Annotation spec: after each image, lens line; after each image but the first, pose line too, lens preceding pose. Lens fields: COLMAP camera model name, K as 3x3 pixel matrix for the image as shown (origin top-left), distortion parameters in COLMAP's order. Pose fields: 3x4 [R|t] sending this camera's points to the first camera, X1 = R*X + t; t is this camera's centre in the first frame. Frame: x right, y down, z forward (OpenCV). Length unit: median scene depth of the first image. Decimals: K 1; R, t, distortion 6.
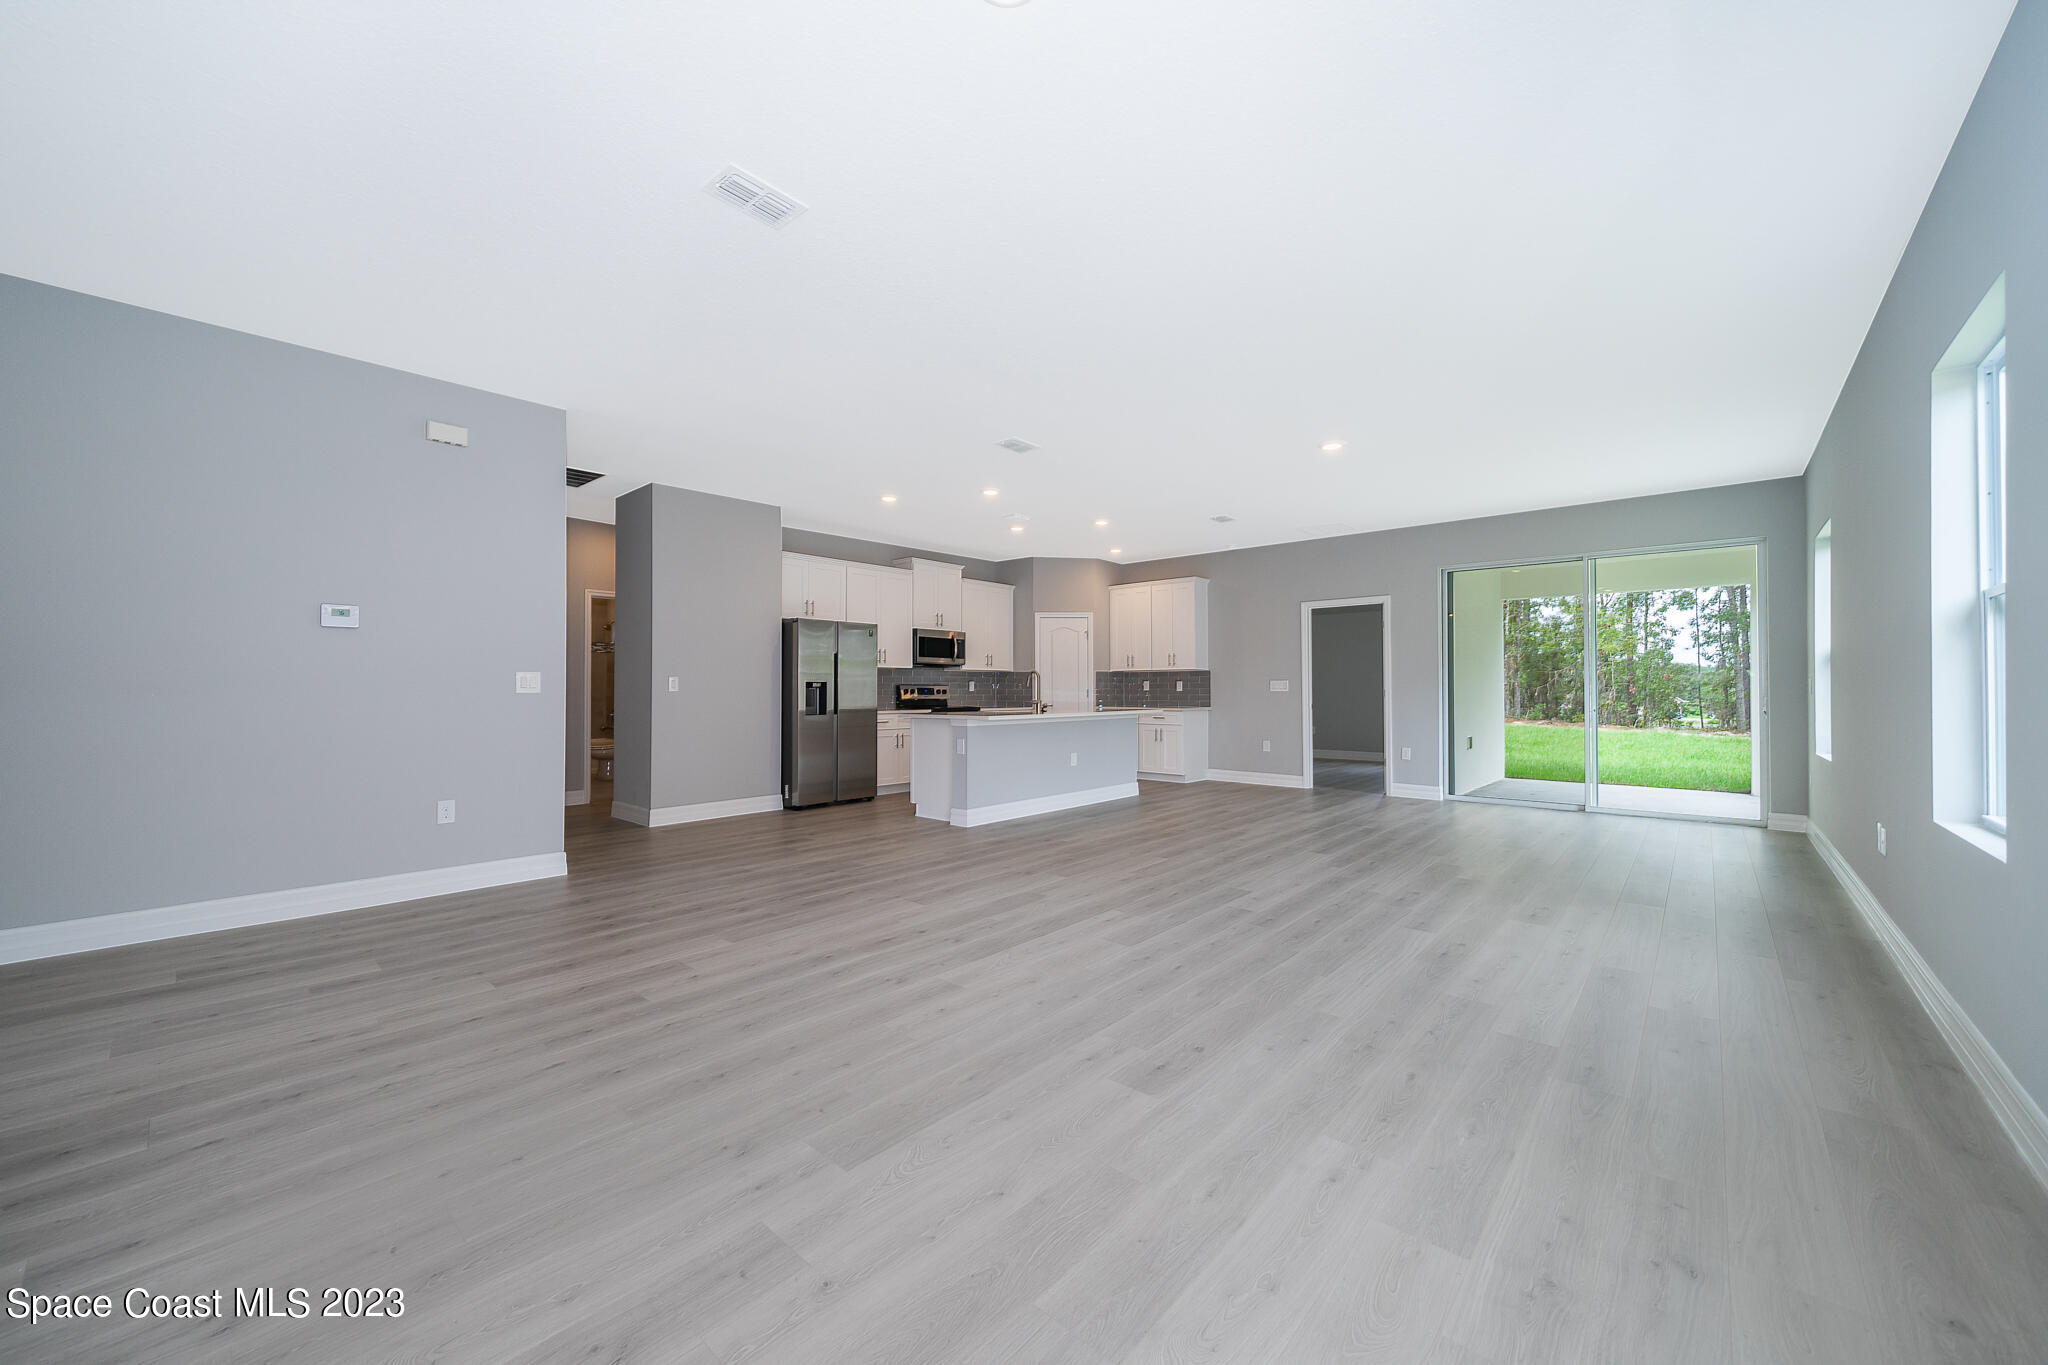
lens RADIAL K [[776.7, 0, 1010.1], [0, 776.7, 681.9], [0, 0, 1]] dist [-0.004824, 0.000862]
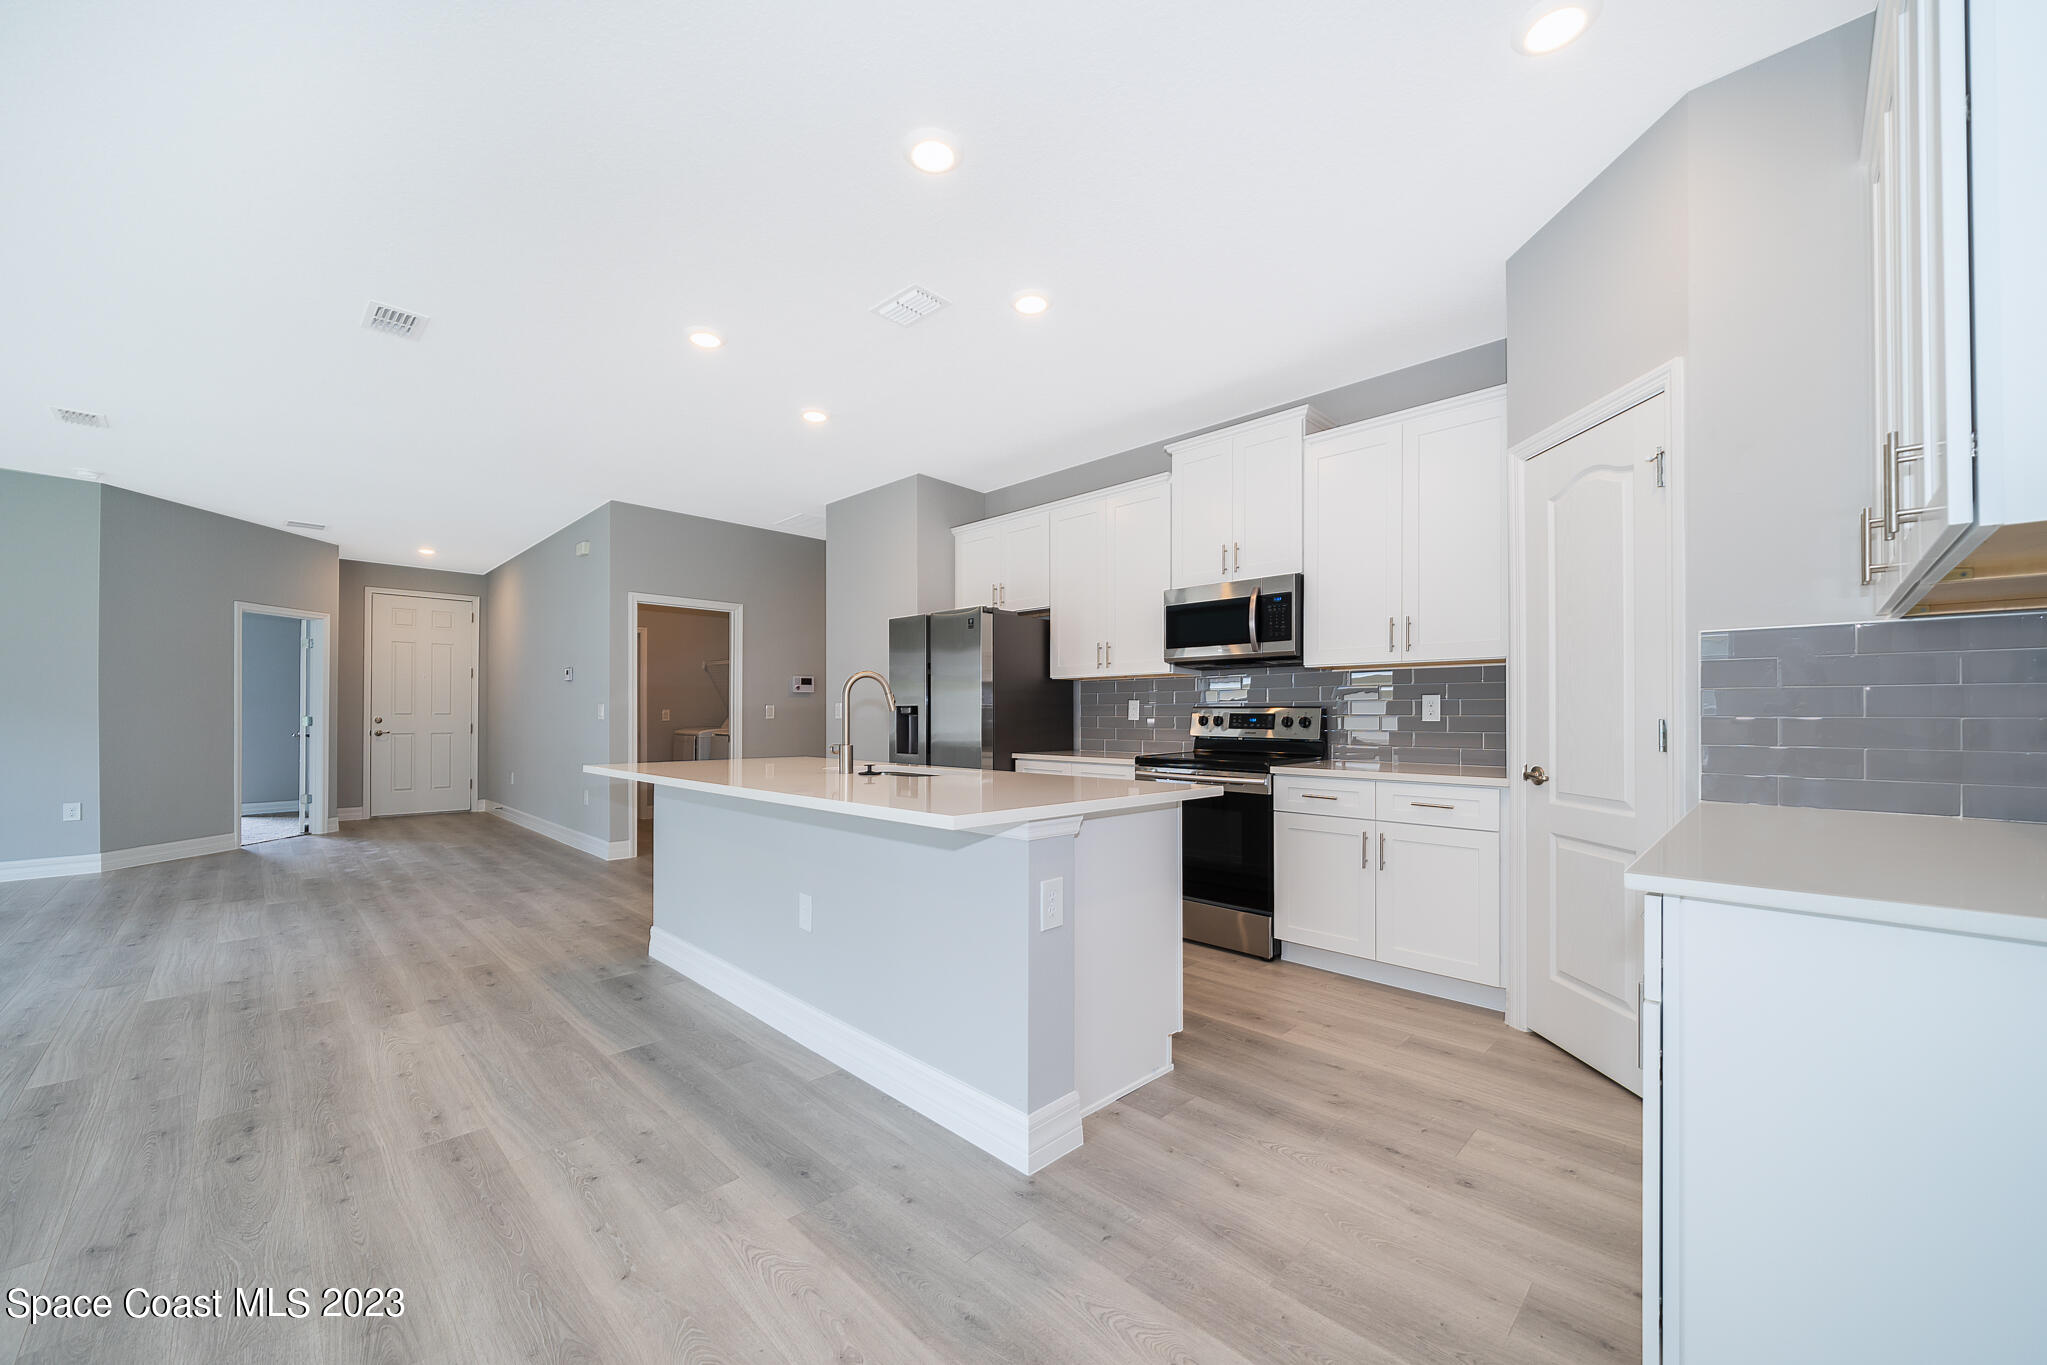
lens RADIAL K [[776.3, 0, 1016.2], [0, 776.3, 713.8], [0, 0, 1]] dist [-0.004824, 0.000862]
pose [[-0.044613, 0.000166, -0.999004, 0.352021], [0.011255, 0.999937, -0.000337, 0.006853], [0.998941, -0.011259, -0.044612, 0.894101]]
